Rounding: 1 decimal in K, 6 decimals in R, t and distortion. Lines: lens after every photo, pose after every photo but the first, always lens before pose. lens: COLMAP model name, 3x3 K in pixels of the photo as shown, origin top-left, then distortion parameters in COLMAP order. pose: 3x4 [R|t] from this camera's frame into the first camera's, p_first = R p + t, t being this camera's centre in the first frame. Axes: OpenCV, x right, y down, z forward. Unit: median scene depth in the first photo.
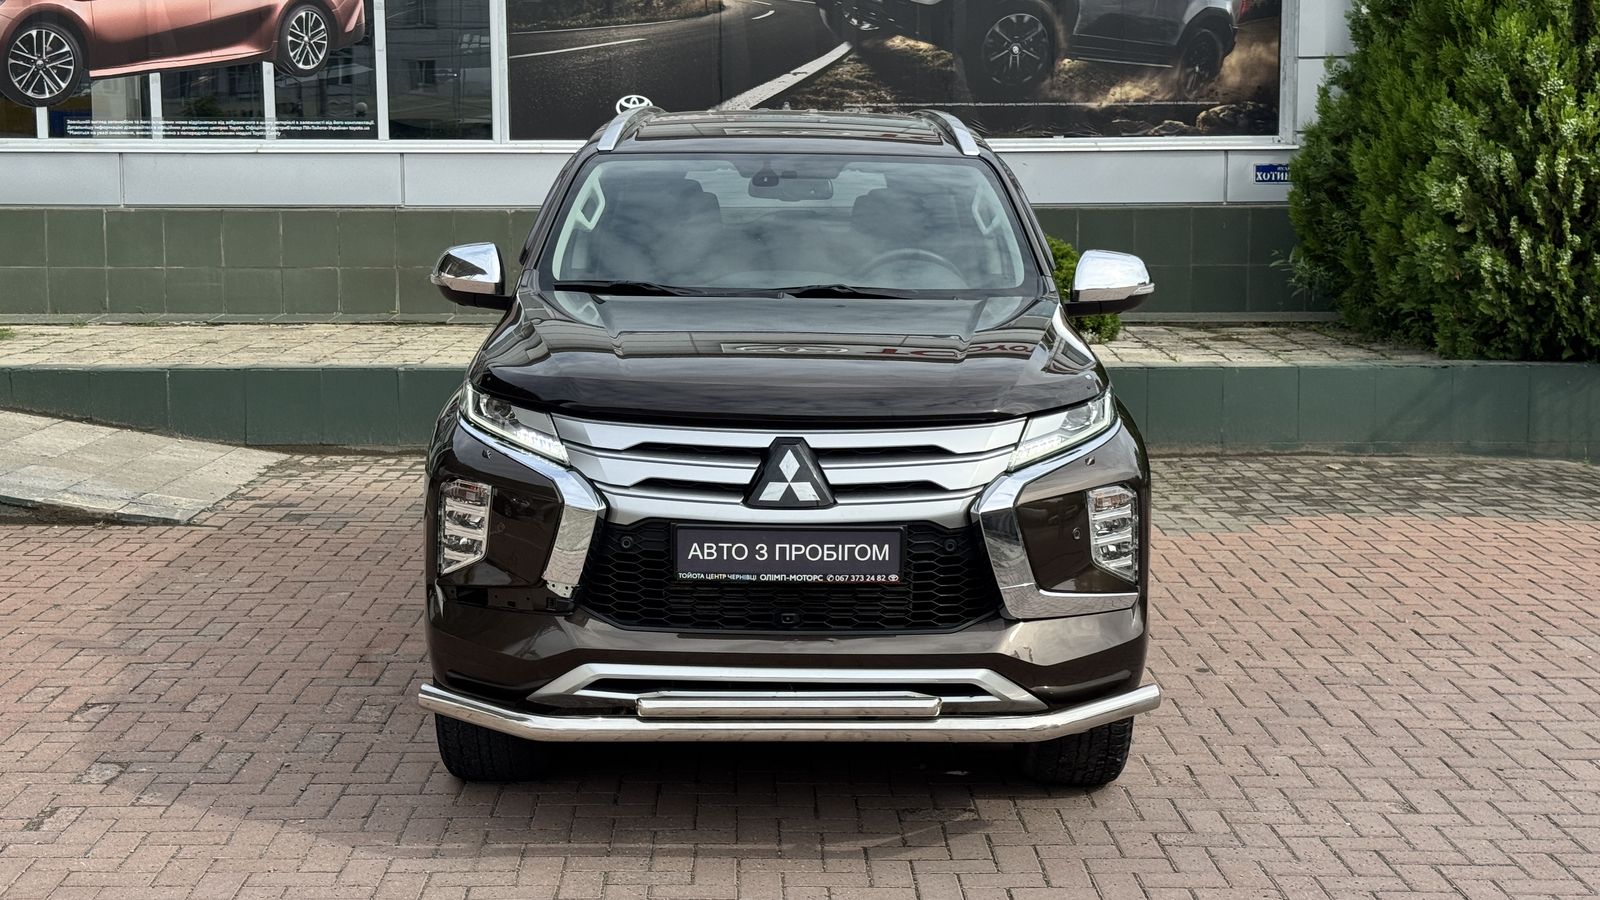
lens RADIAL K [[2274.6, 0, 800.1], [0, 2274.6, 397.5], [0, 0, 1]] dist [0.213661, -0.444062]
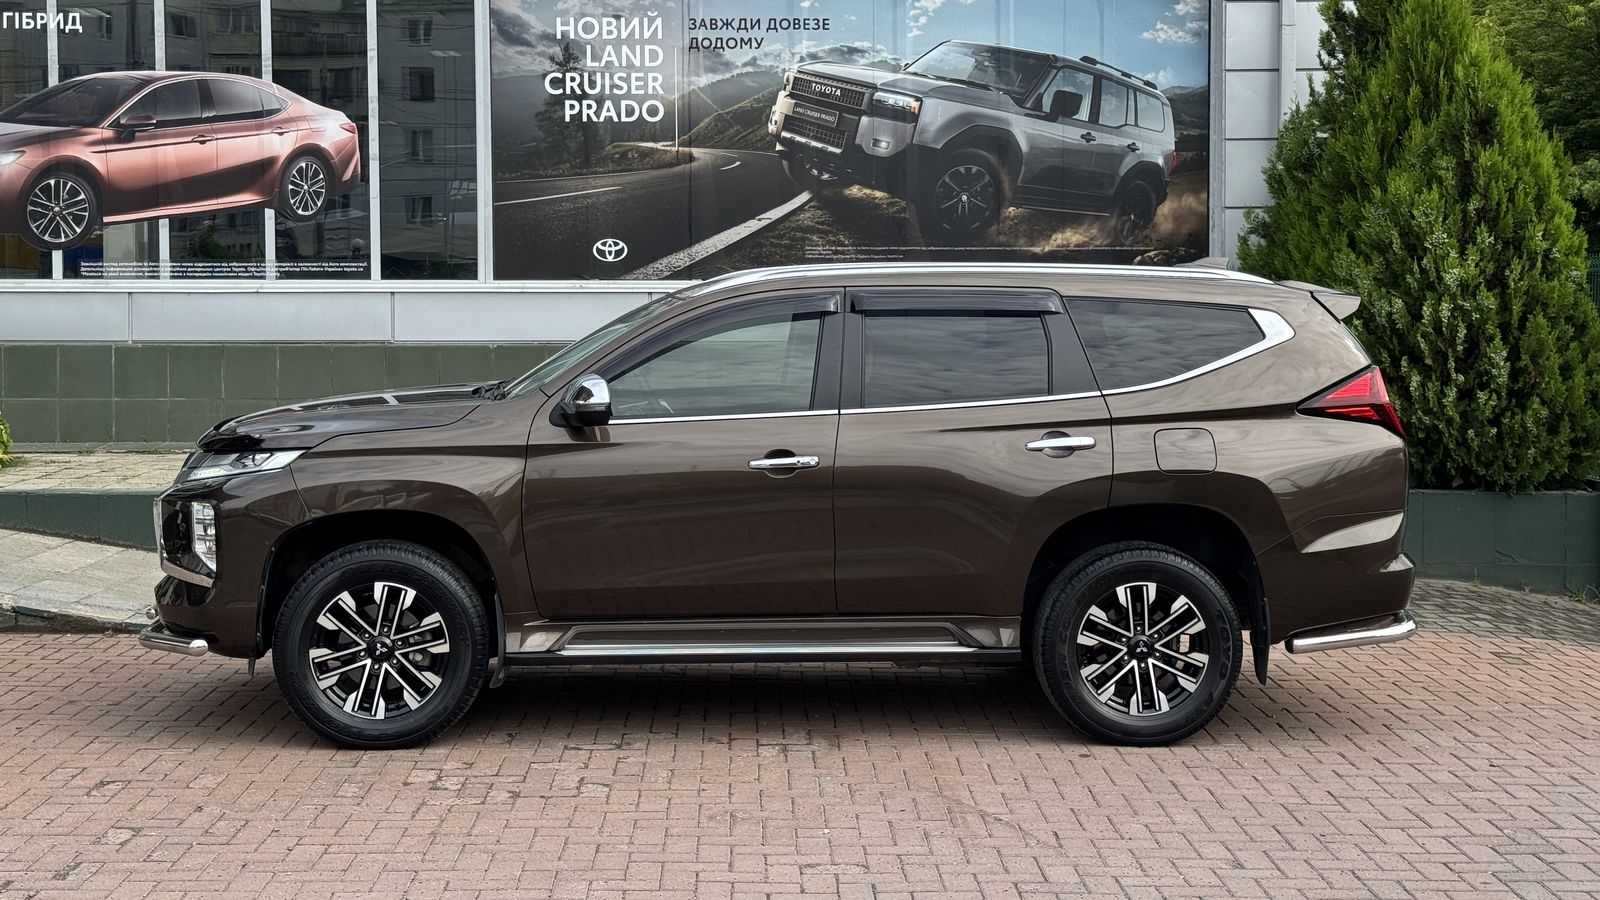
lens RADIAL K [[2287.9, 0, 801.5], [0, 2287.9, 367.1], [0, 0, 1]] dist [0.216428, -0.457948]
pose [[0.999993, 0.002710, 0.002478, 0.019235], [-0.002529, 0.997529, -0.070206, 0.004498], [-0.002662, 0.070199, 0.997529, -0.093030]]
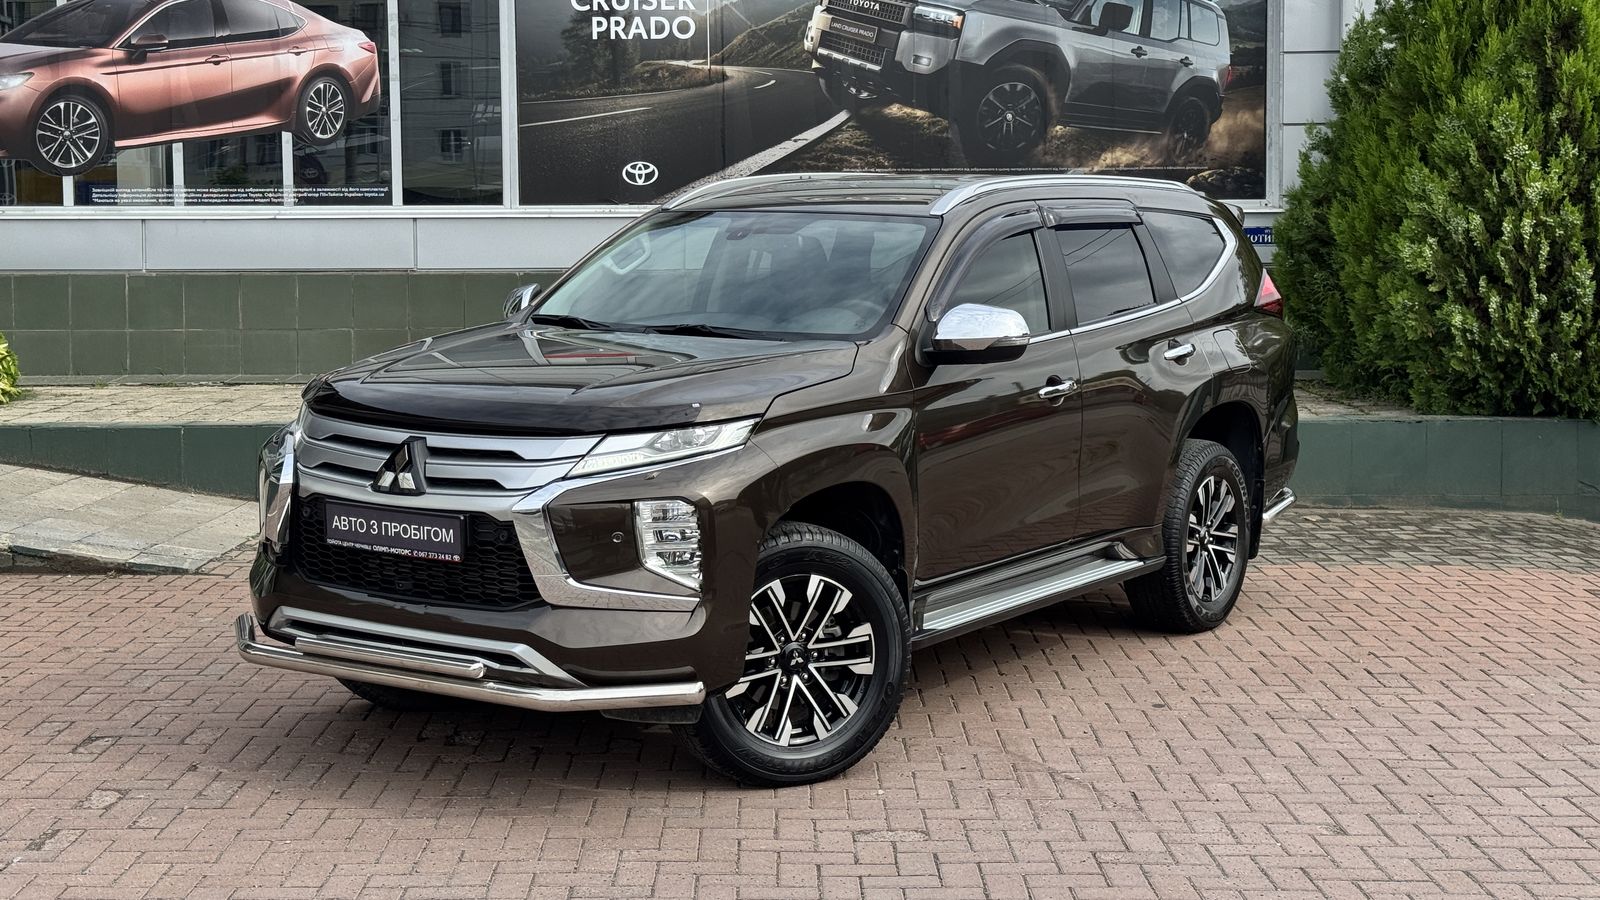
lens RADIAL K [[2274.8, 0, 803.3], [0, 2274.8, 350.3], [0, 0, 1]] dist [0.214225, -0.433452]
pose [[0.999943, -0.002173, -0.010452, 0.015168], [0.001652, 0.998769, -0.049579, 0.005381], [0.010547, 0.049559, 0.998716, -0.032129]]
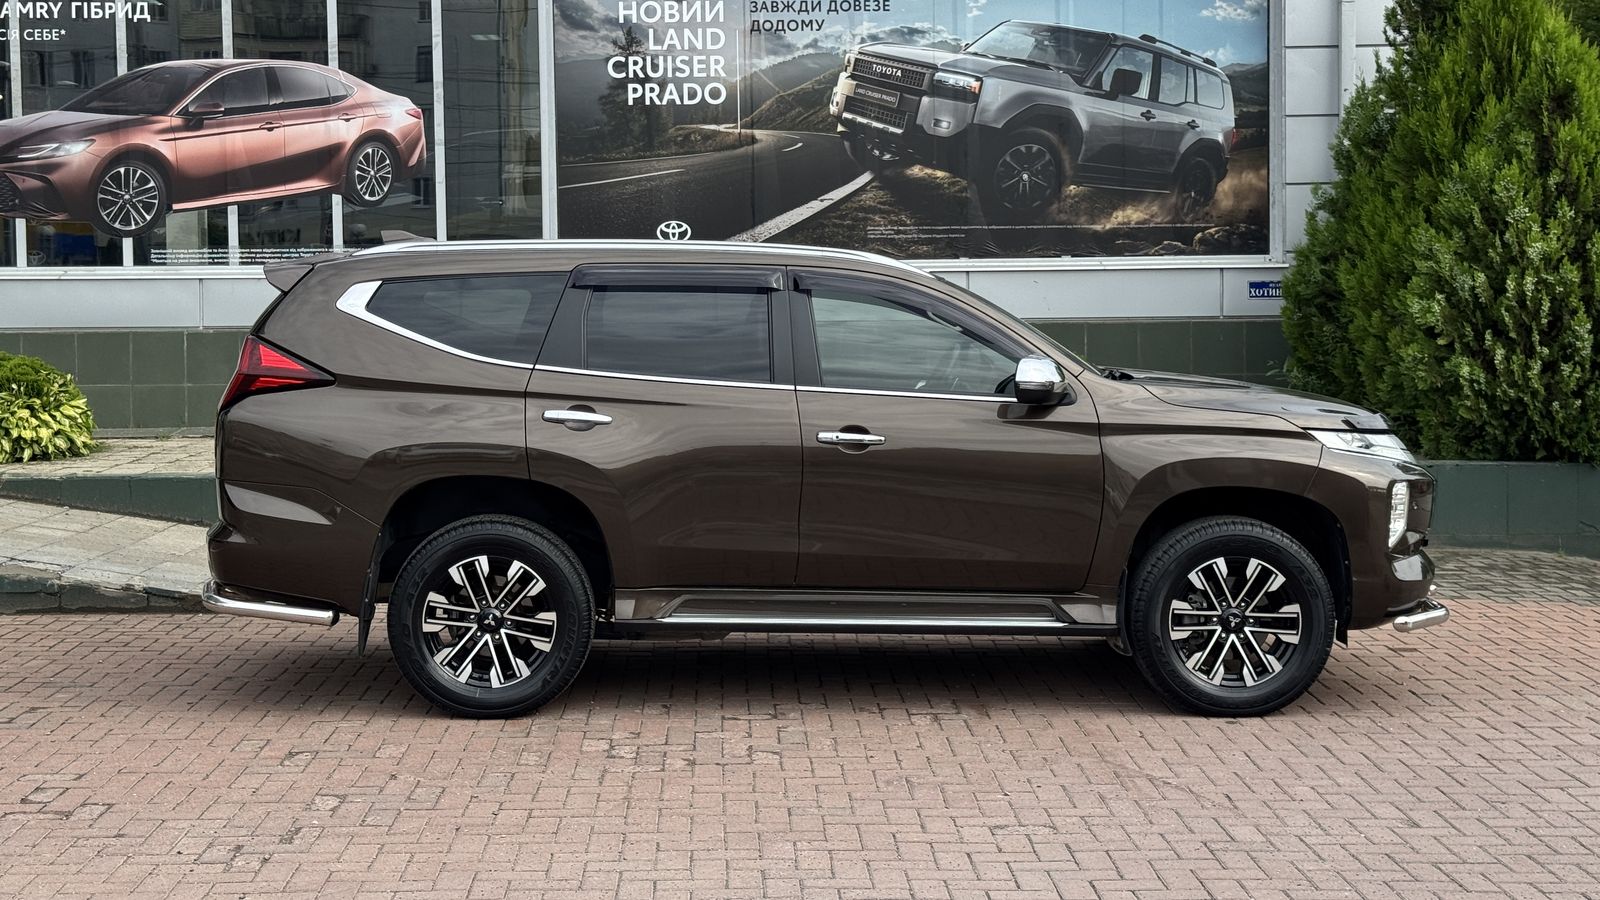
lens RADIAL K [[2319.5, 0, 783.3], [0, 2319.5, 350.4], [0, 0, 1]] dist [0.208198, -0.426790]
pose [[0.999964, -0.006737, 0.005219, -0.034386], [0.007081, 0.997598, -0.068907, 0.006605], [-0.004743, 0.068942, 0.997609, -0.120625]]
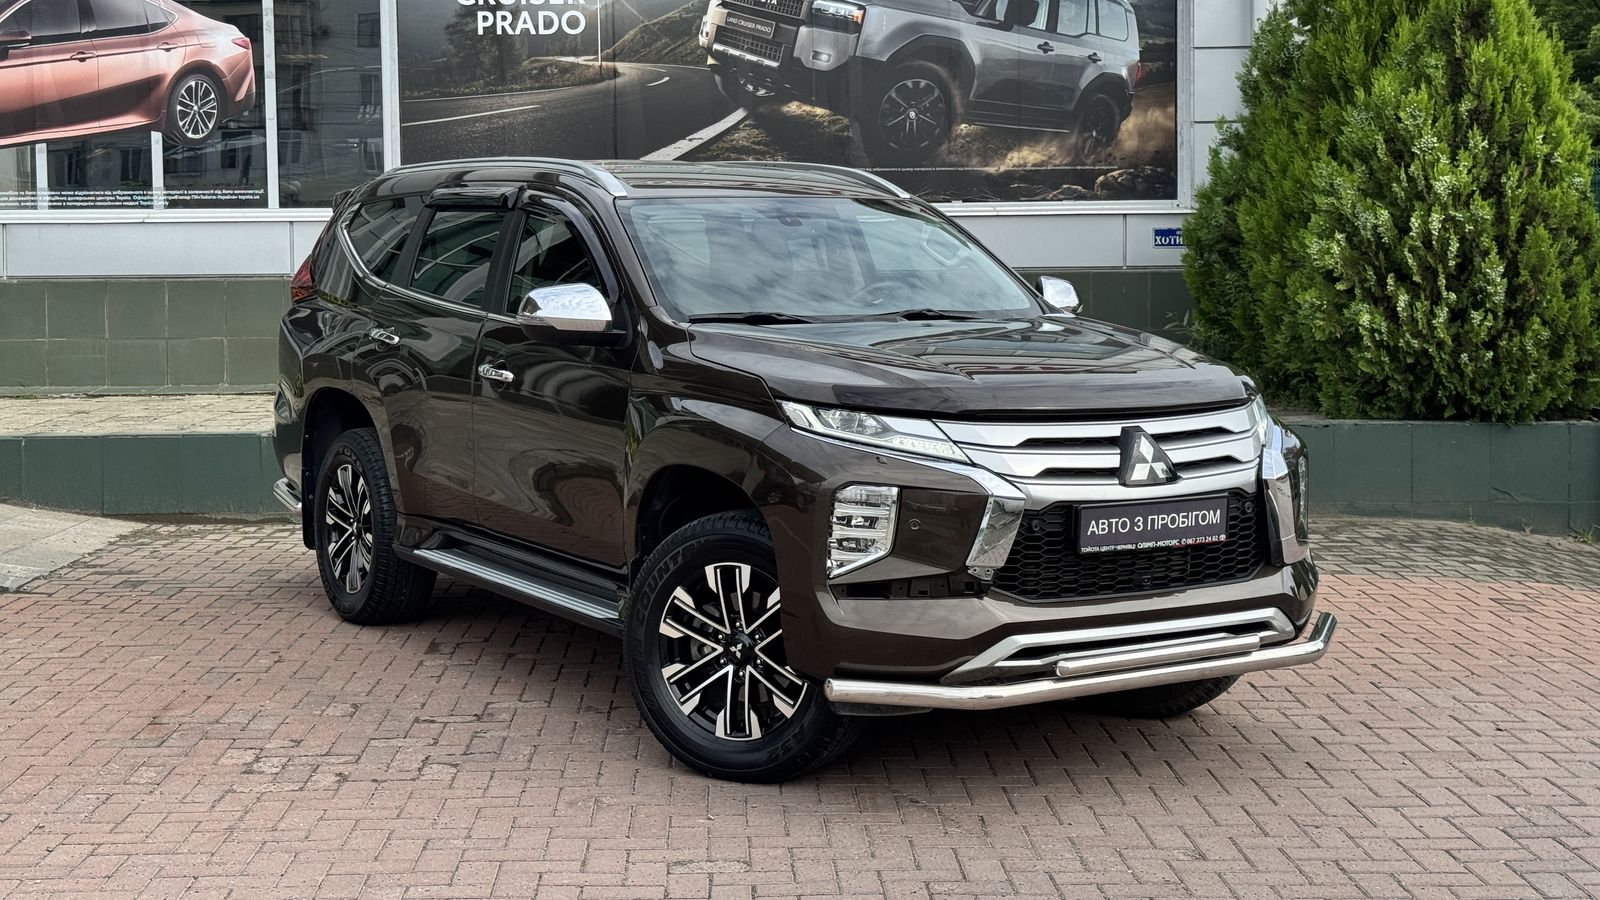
lens RADIAL K [[2304.8, 0, 786.3], [0, 2304.8, 336.0], [0, 0, 1]] dist [0.219273, -0.485814]
pose [[0.999965, -0.006353, 0.005461, 0.042713], [0.006692, 0.997893, -0.064532, 0.010957], [-0.005040, 0.064566, 0.997901, 0.004131]]
